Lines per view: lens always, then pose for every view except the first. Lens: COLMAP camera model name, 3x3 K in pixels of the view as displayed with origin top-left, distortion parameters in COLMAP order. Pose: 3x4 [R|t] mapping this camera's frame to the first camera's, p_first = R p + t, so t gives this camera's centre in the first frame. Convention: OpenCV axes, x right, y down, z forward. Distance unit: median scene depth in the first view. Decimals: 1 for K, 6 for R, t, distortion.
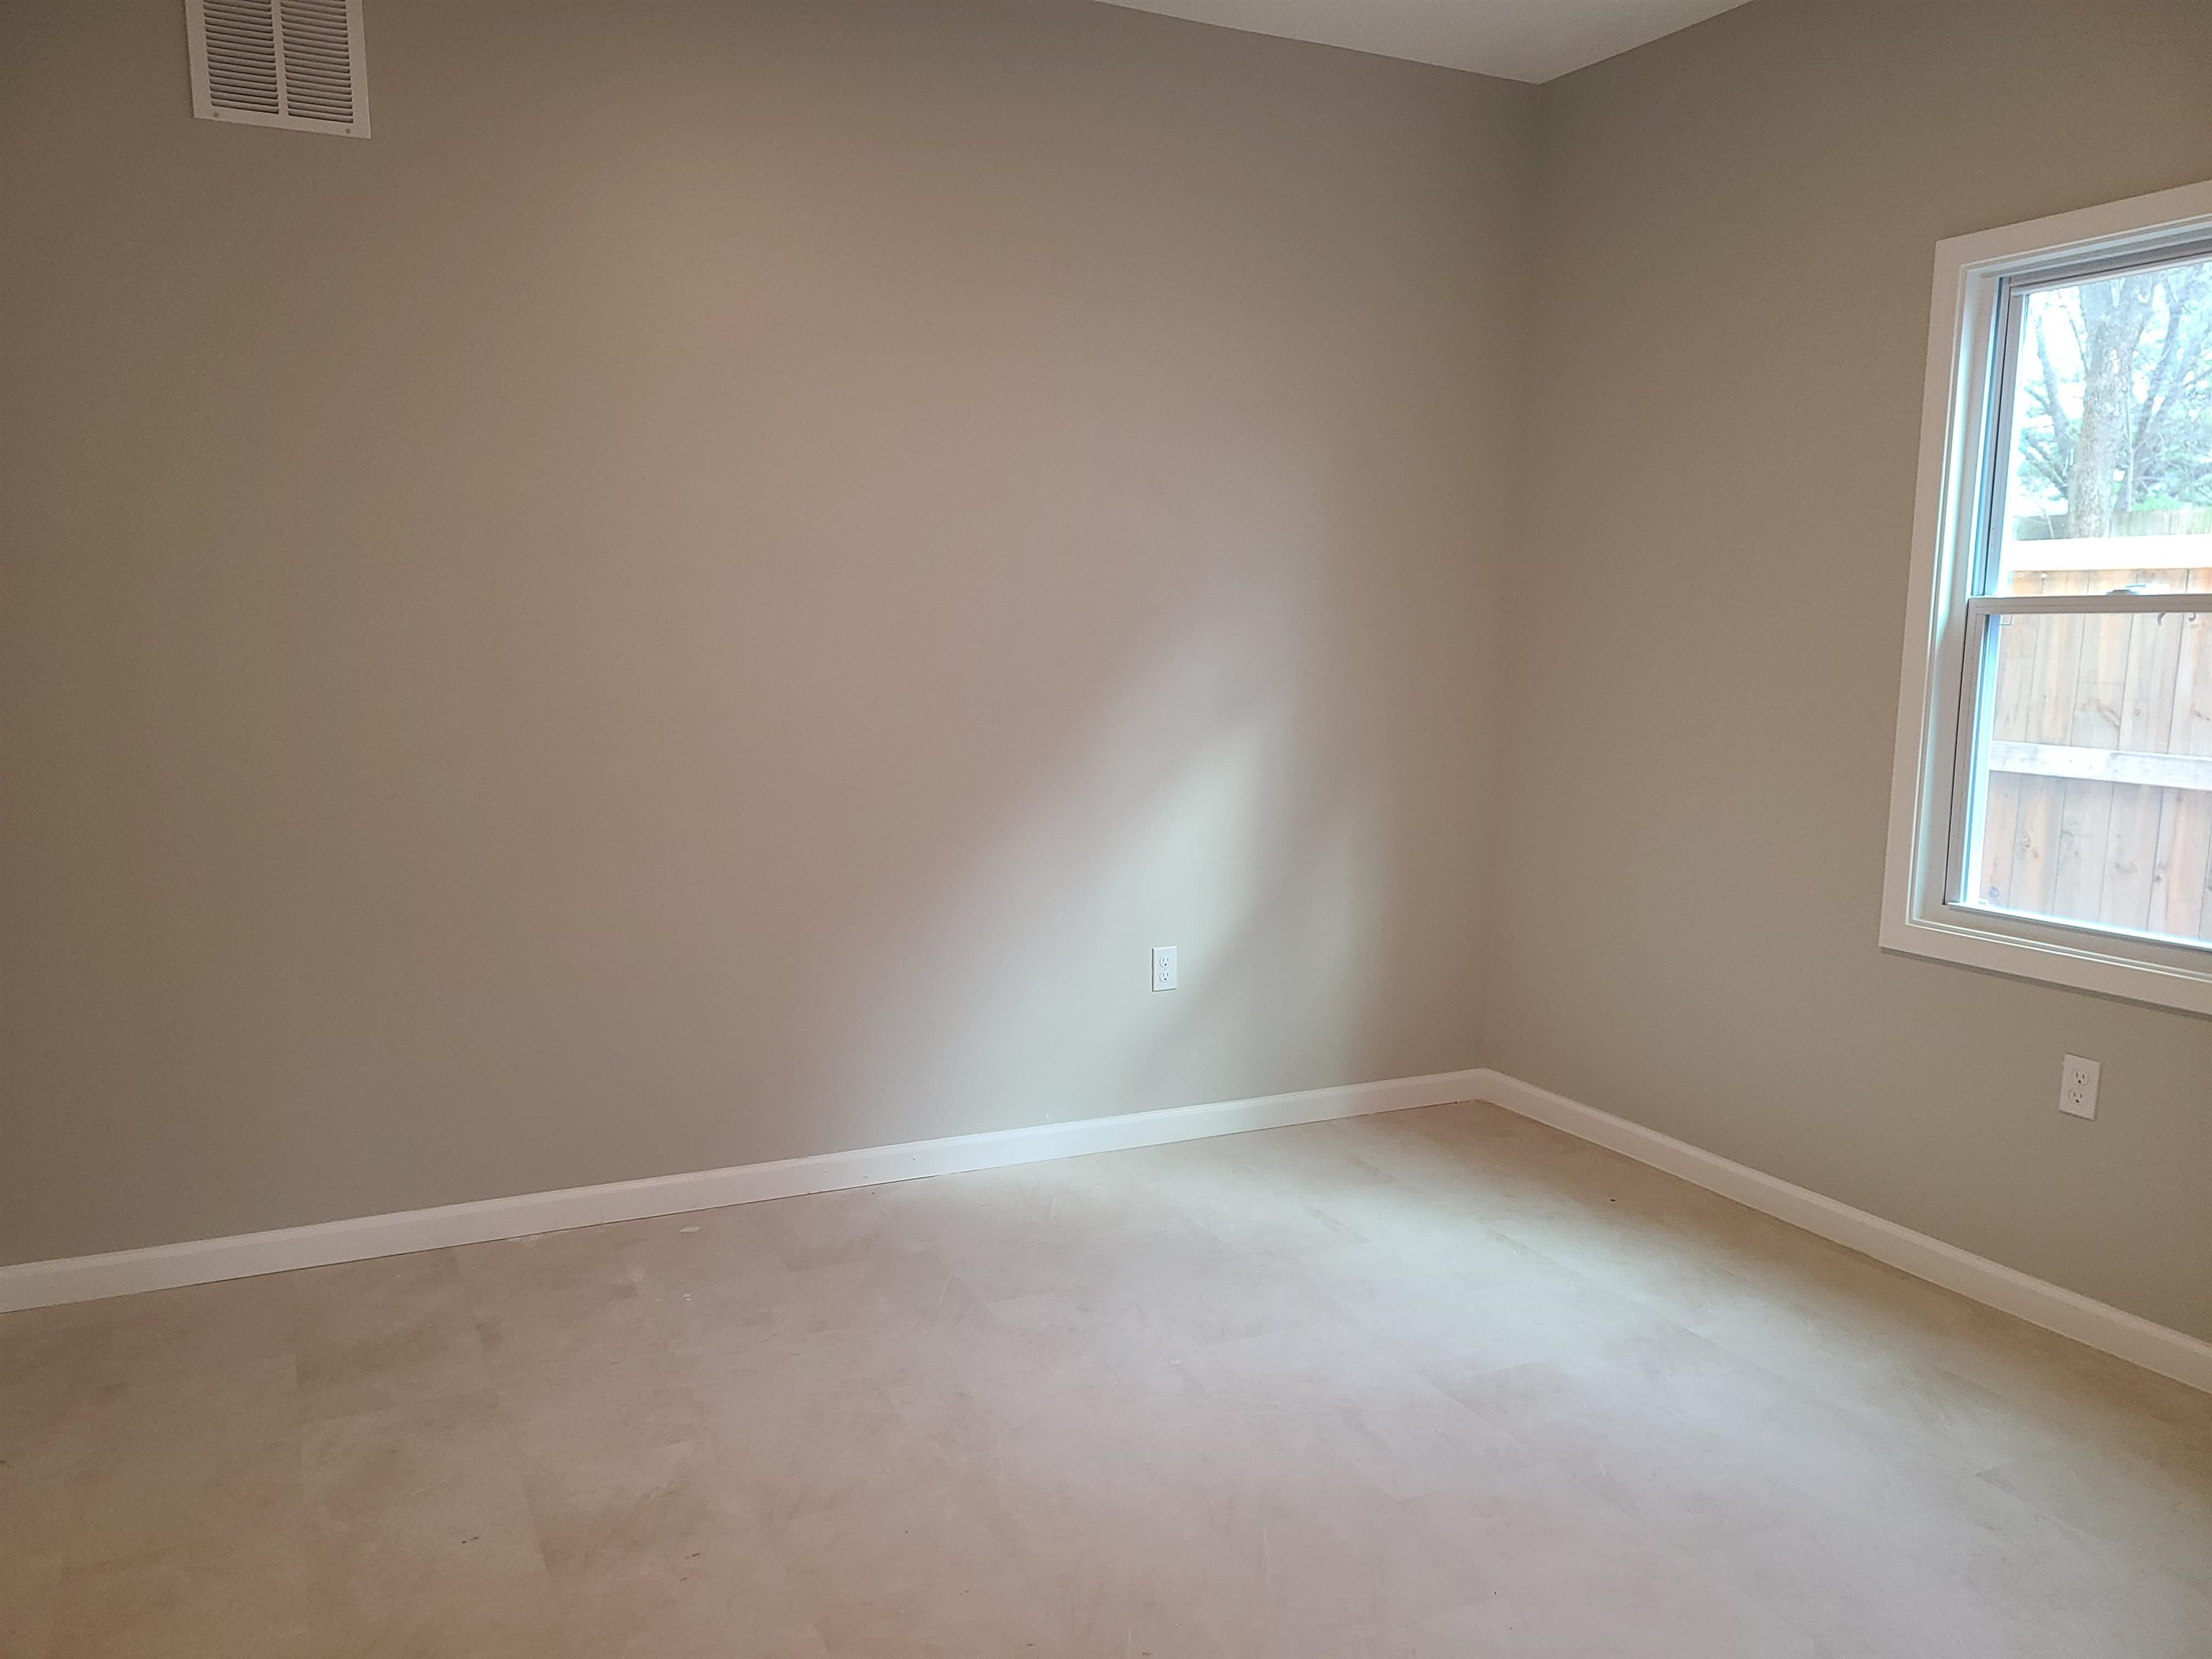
lens RADIAL K [[1670.4, 0, 1106.0], [0, 1670.4, 829.5], [0, 0, 1]] dist [0.049551, -0.004996]
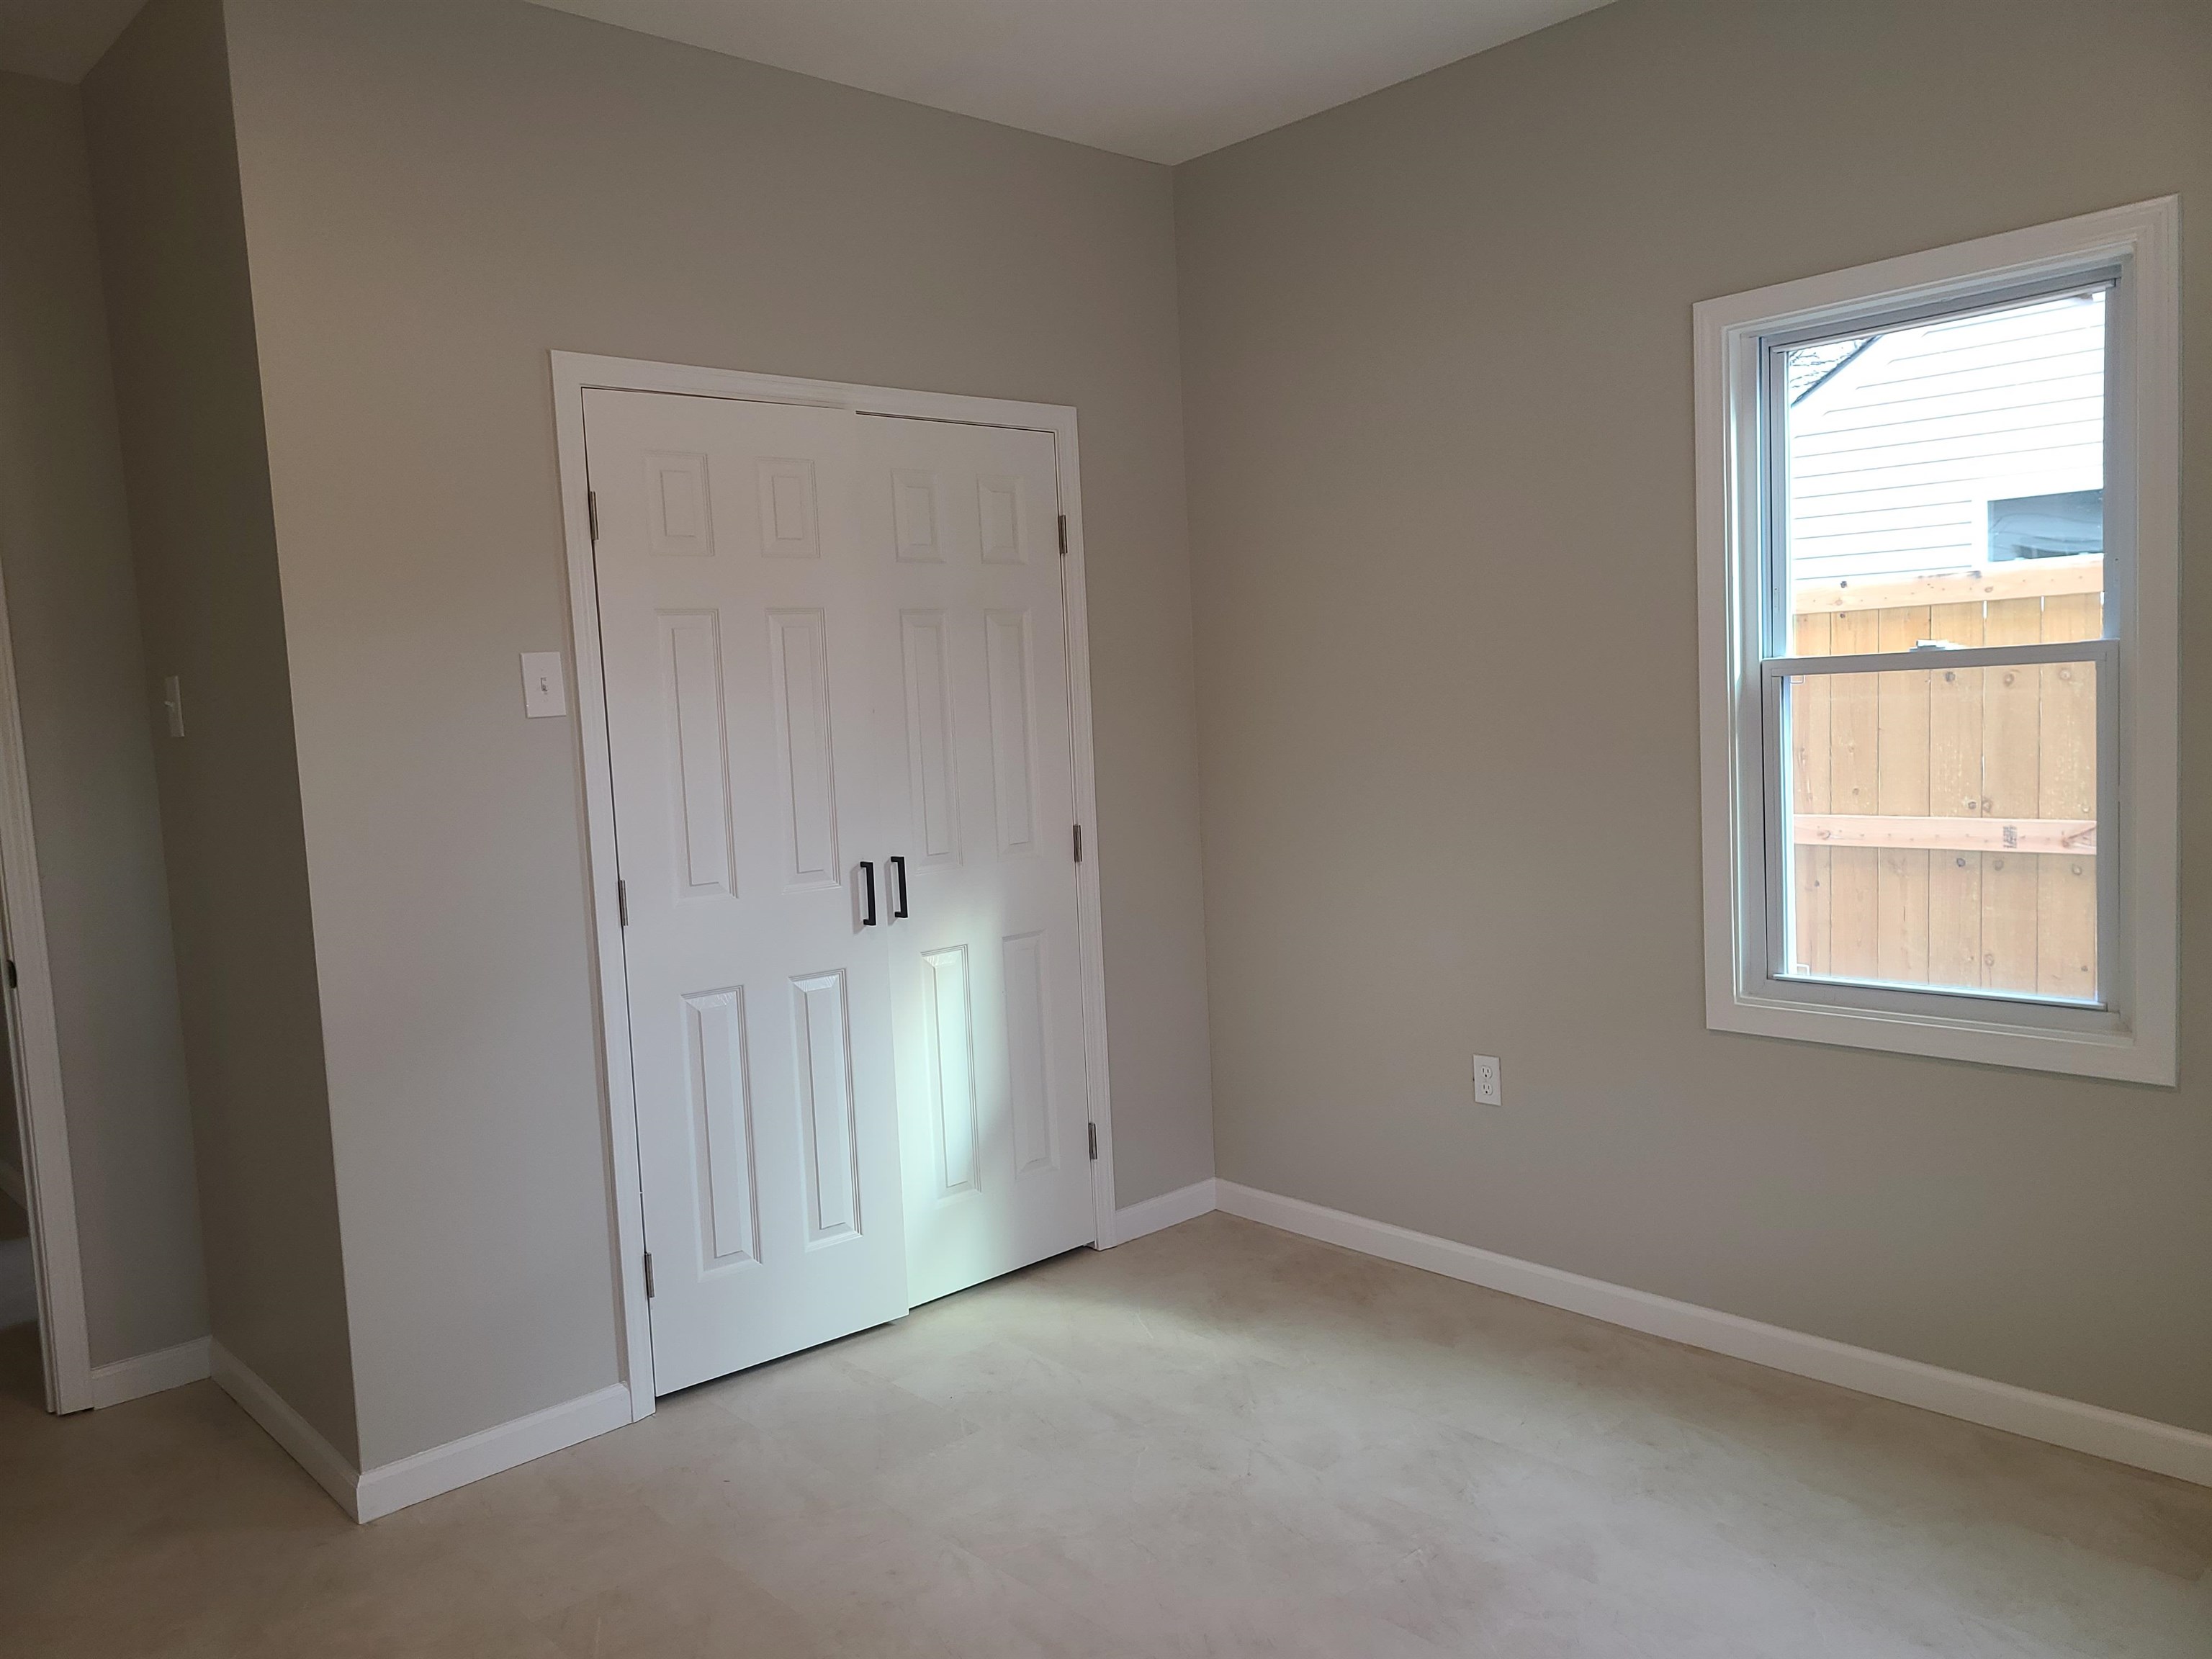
lens RADIAL K [[1620.6, 0, 1106.0], [0, 1620.6, 829.5], [0, 0, 1]] dist [0.006852, -0.004718]
pose [[0.962213, -0.073720, 0.262130, -0.104793], [0.089807, 0.994708, -0.049915, -0.027875], [-0.257063, 0.071570, 0.963741, 0.204088]]
